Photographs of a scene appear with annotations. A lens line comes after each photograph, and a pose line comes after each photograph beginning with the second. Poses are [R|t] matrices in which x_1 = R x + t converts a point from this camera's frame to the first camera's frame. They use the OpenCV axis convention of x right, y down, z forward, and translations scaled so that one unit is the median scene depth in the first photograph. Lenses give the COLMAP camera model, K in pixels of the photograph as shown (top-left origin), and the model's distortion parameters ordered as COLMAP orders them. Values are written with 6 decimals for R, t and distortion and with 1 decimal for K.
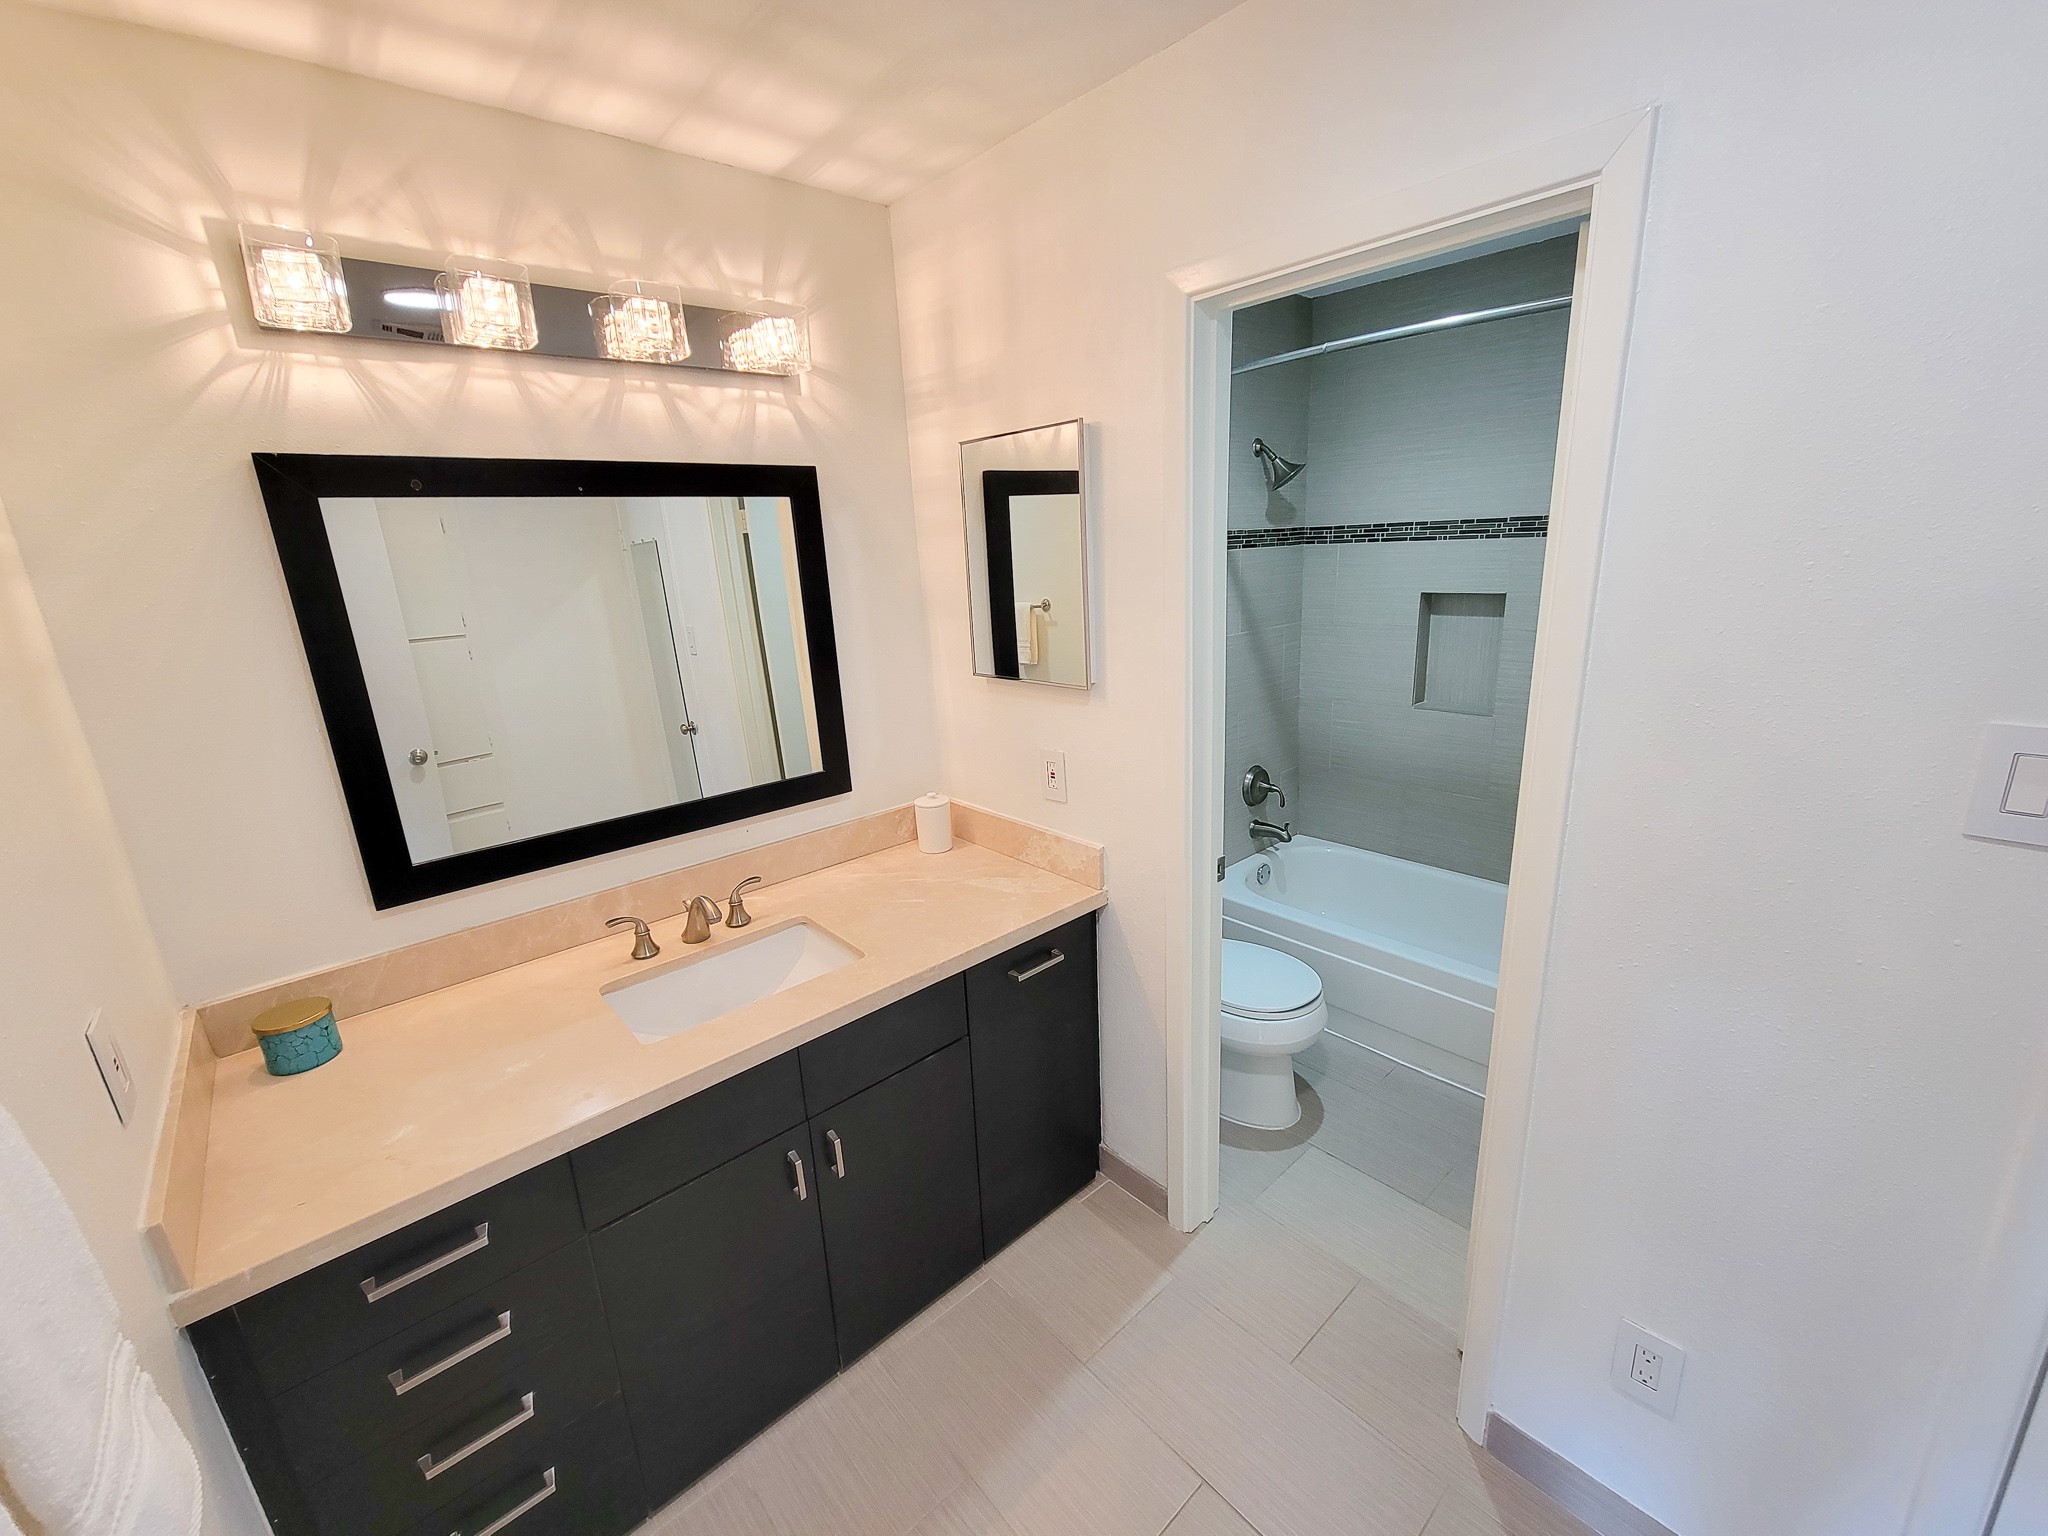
lens RADIAL K [[832.0, 0, 1028.2], [0, 832.0, 769.2], [0, 0, 1]] dist [0.004069, -0.003169]
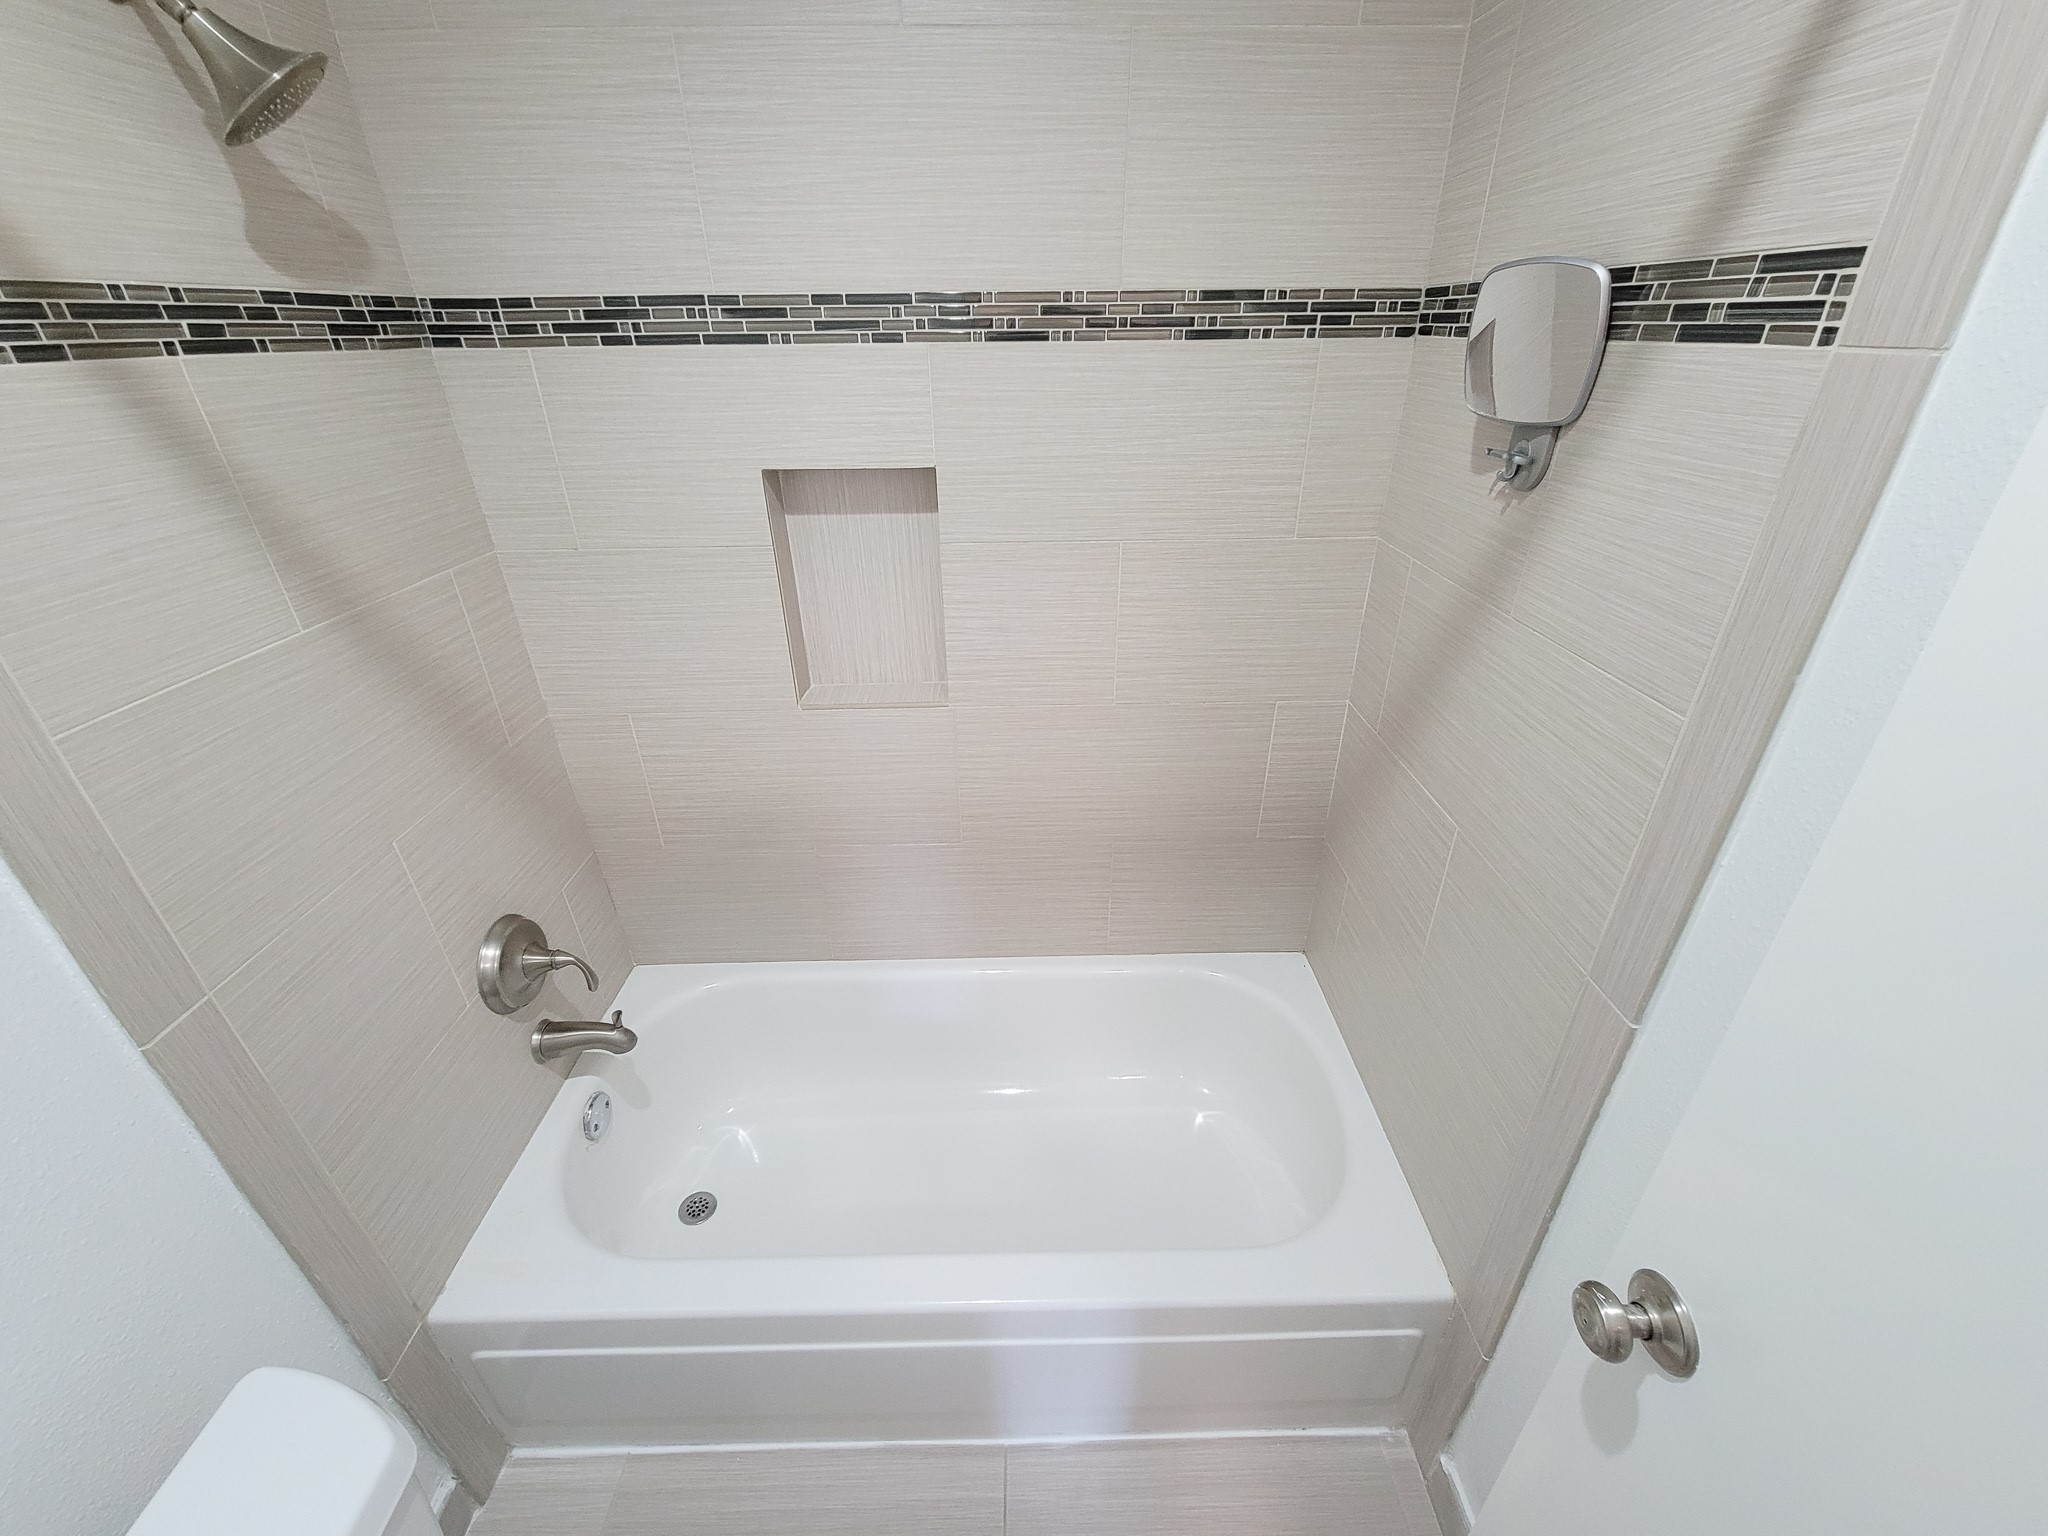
lens RADIAL K [[832.0, 0, 1025.9], [0, 832.0, 771.4], [0, 0, 1]] dist [0.004069, -0.003169]
pose [[0.645029, -0.325131, 0.691540, 0.208641], [0.183632, 0.944402, 0.272733, -0.162376], [-0.741766, -0.048932, 0.668871, 0.615005]]
